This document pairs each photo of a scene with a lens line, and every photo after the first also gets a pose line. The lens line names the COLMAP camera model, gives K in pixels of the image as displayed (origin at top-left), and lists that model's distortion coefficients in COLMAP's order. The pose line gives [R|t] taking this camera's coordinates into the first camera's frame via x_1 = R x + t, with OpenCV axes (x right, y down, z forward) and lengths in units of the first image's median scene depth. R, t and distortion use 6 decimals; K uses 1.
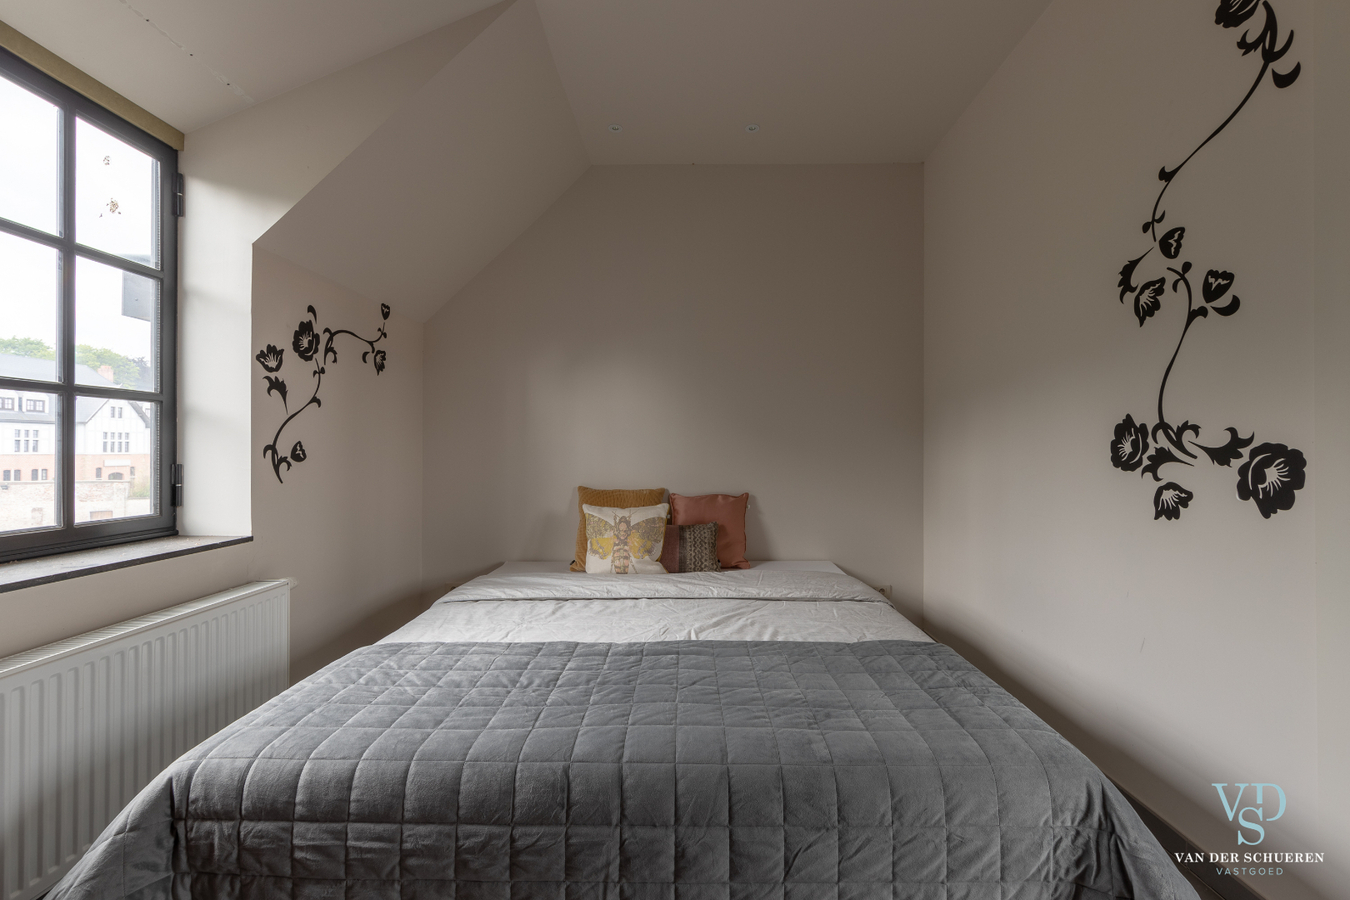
lens RADIAL K [[552.0, 0, 673.9], [0, 552.0, 442.5], [0, 0, 1]] dist [0.002392, 0.000027]
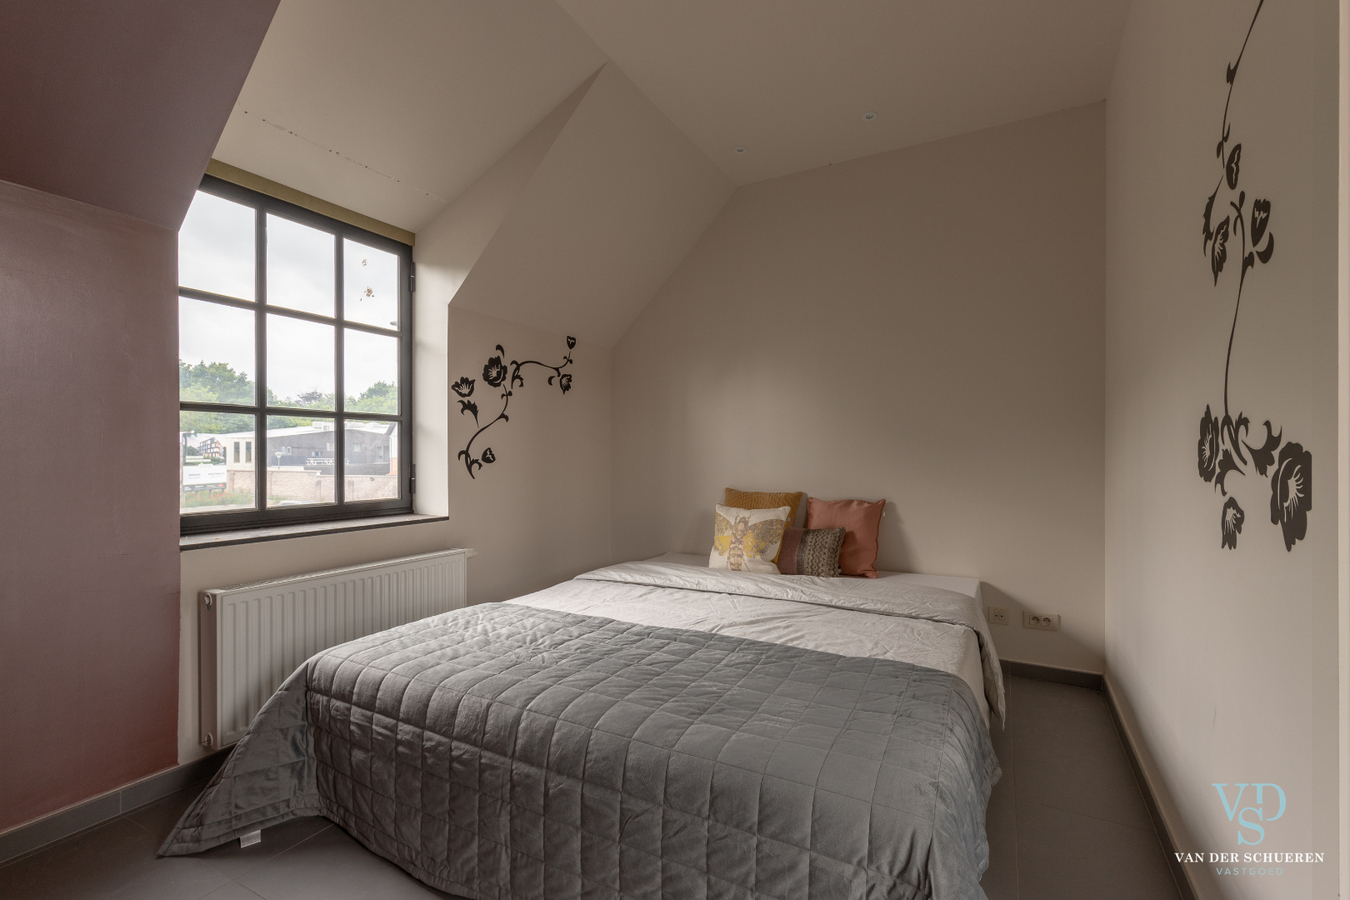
lens RADIAL K [[529.7, 0, 675.0], [0, 529.7, 450.0], [0, 0, 1]] dist [0.004006, 0.000168]
pose [[0.907789, -0.004038, -0.419407, 0.337209], [0.006112, 0.999975, 0.003601, 0.001662], [0.419382, -0.005832, 0.907791, 0.036899]]
